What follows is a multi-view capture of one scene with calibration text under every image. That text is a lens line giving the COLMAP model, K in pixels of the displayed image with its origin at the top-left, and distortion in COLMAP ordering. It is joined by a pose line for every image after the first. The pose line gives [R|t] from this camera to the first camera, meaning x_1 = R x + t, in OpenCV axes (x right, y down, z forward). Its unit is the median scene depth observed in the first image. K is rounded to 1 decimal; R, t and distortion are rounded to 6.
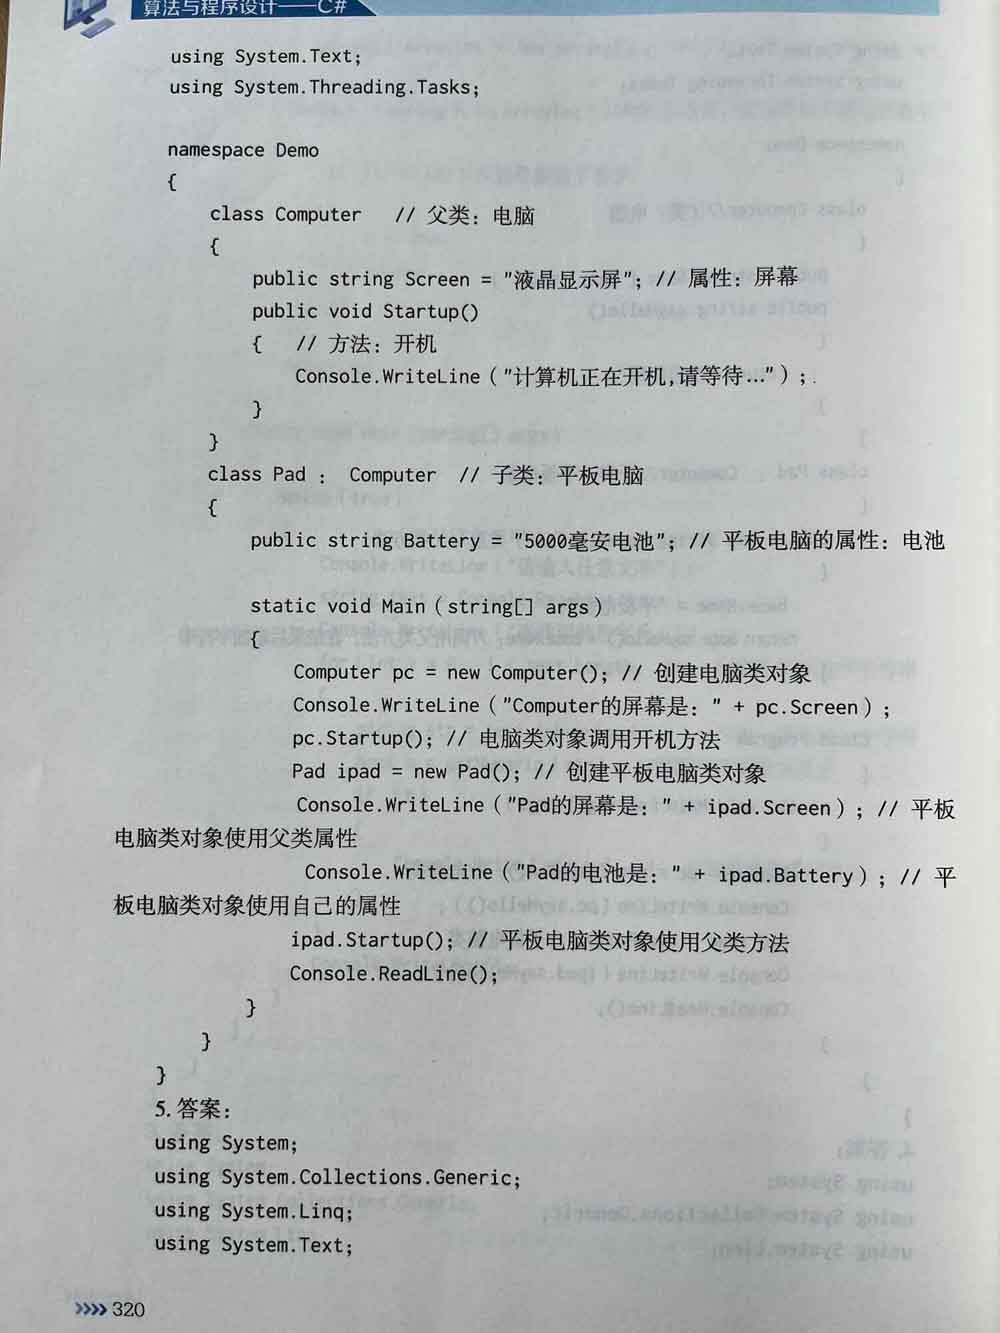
lens RADIAL K [[1003.4, 0, 505.6], [0, 1003.4, 680.8], [0, 0, 1]] dist [0.030509, -0.056312]
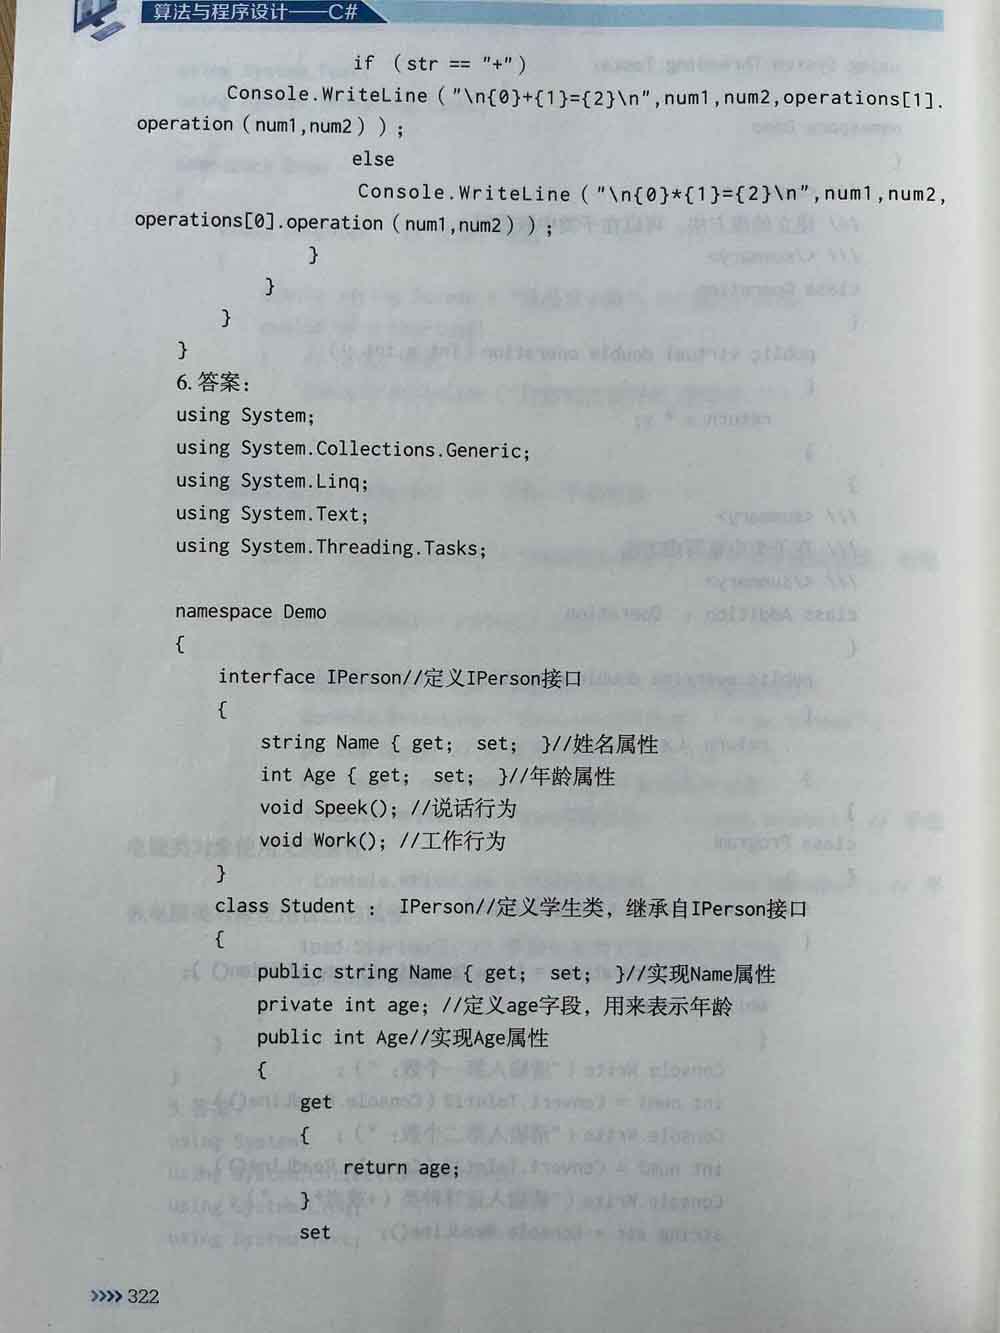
lens RADIAL K [[1003.4, 0, 503.6], [0, 1003.4, 658.6], [0, 0, 1]] dist [0.030509, -0.056312]
pose [[0.999909, 0.002736, -0.013209, 0.003977], [-0.002533, 0.999879, 0.015346, -0.467994], [0.013249, -0.015311, 0.999795, 0.004076]]
